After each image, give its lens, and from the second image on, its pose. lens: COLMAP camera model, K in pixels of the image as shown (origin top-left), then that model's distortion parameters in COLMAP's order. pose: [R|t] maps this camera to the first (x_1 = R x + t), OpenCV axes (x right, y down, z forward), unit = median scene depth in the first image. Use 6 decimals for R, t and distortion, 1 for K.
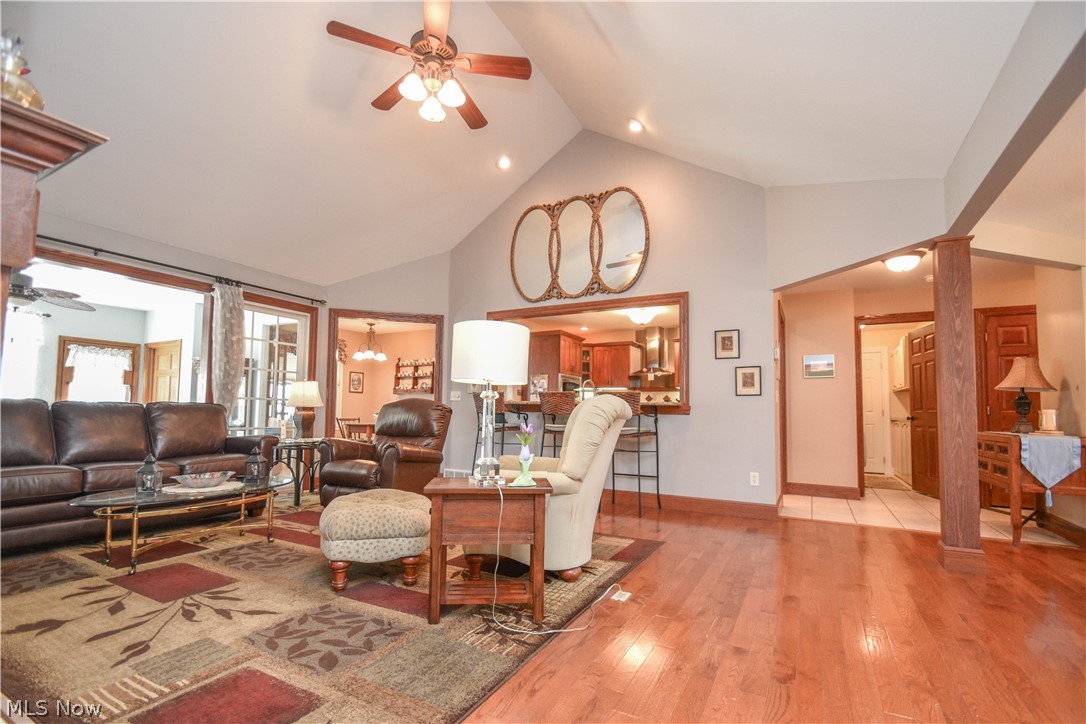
lens RADIAL K [[488.1, 0, 542.2], [0, 488.1, 384.4], [0, 0, 1]] dist [0.016058, -0.016654]
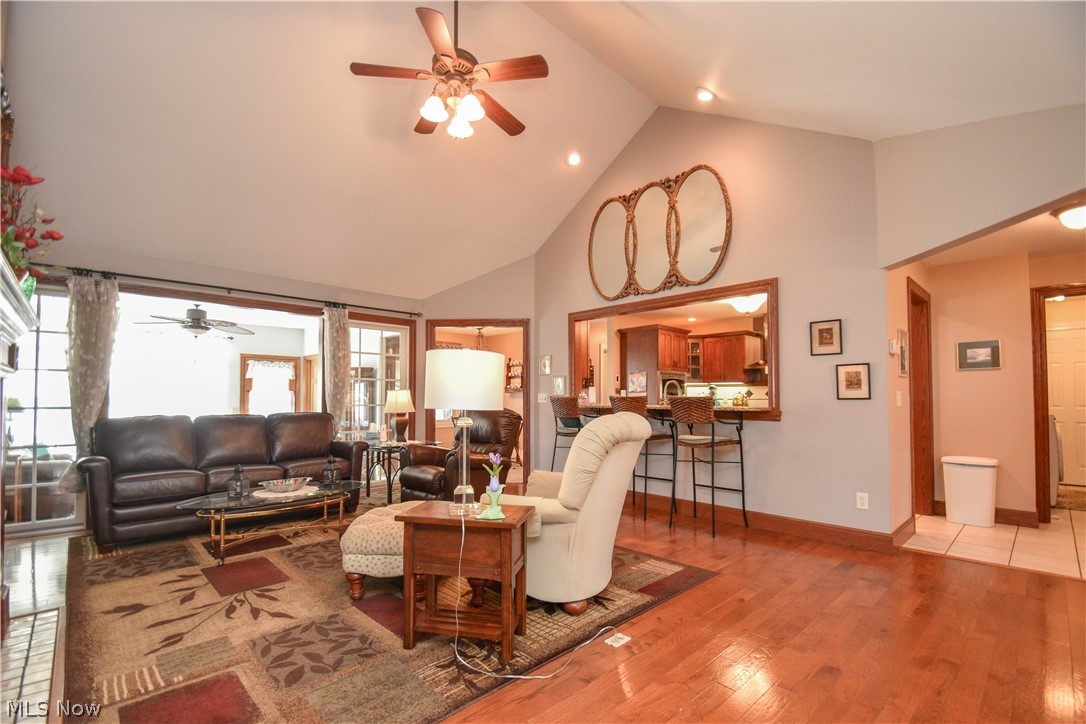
lens RADIAL K [[485.4, 0, 541.2], [0, 485.4, 384.2], [0, 0, 1]] dist [0.017125, -0.018151]
pose [[0.953287, -0.022831, -0.301203, 0.193809], [0.030188, 0.999348, 0.019793, -0.040034], [0.300555, -0.027961, 0.953355, 0.069096]]
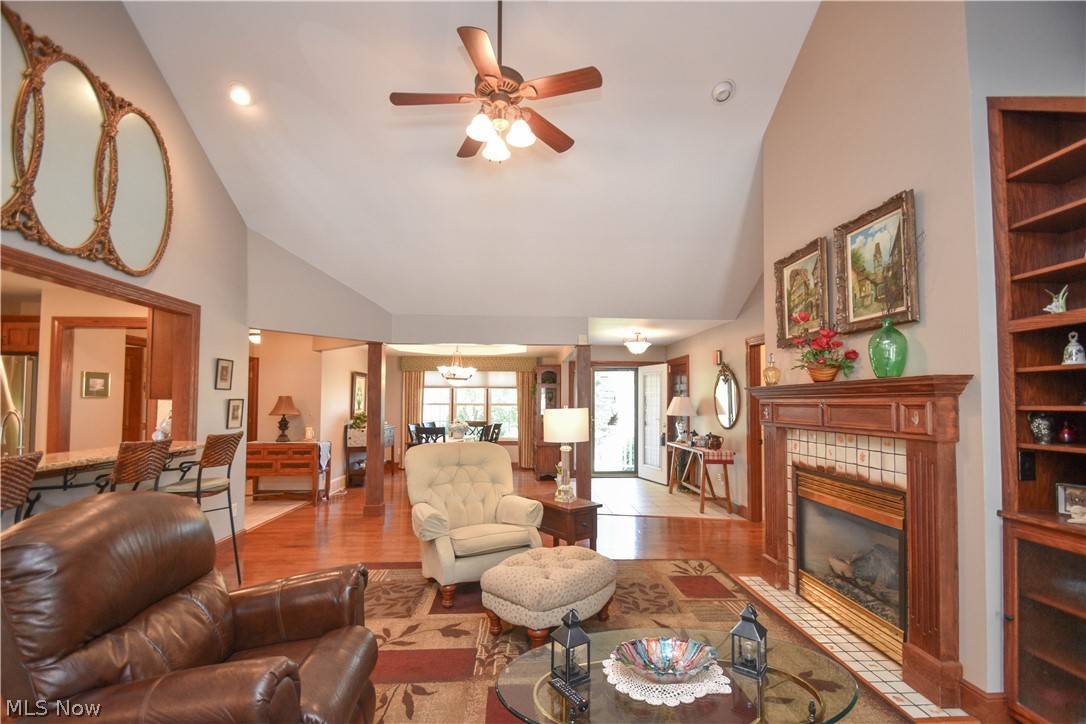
lens RADIAL K [[479.8, 0, 541.4], [0, 479.8, 384.0], [0, 0, 1]] dist [0.016106, -0.016305]
pose [[-0.523364, 0.013193, 0.852007, -0.862939], [-0.062782, 0.996565, -0.053997, -0.061148], [-0.849793, -0.081751, -0.520738, 1.138345]]
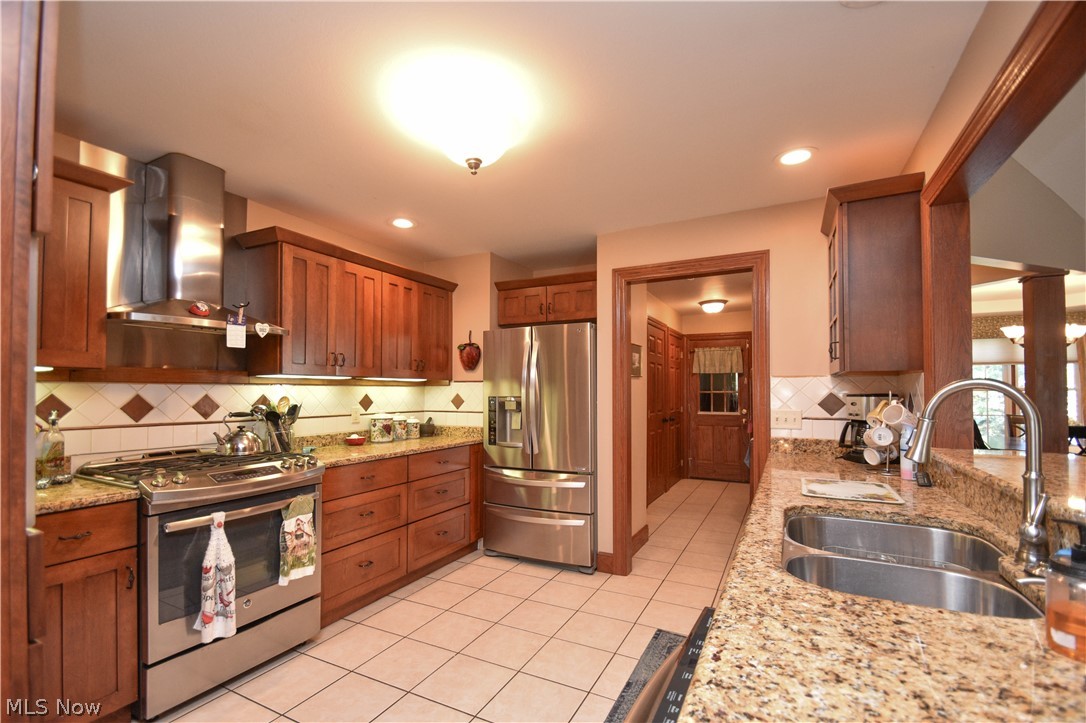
lens RADIAL K [[479.8, 0, 541.4], [0, 479.8, 383.5], [0, 0, 1]] dist [0.016106, -0.016305]
pose [[-0.024497, -0.000056, 0.999700, -0.142958], [-0.059719, 0.998214, -0.001407, 0.003677], [-0.997915, -0.059735, -0.024456, 1.684371]]
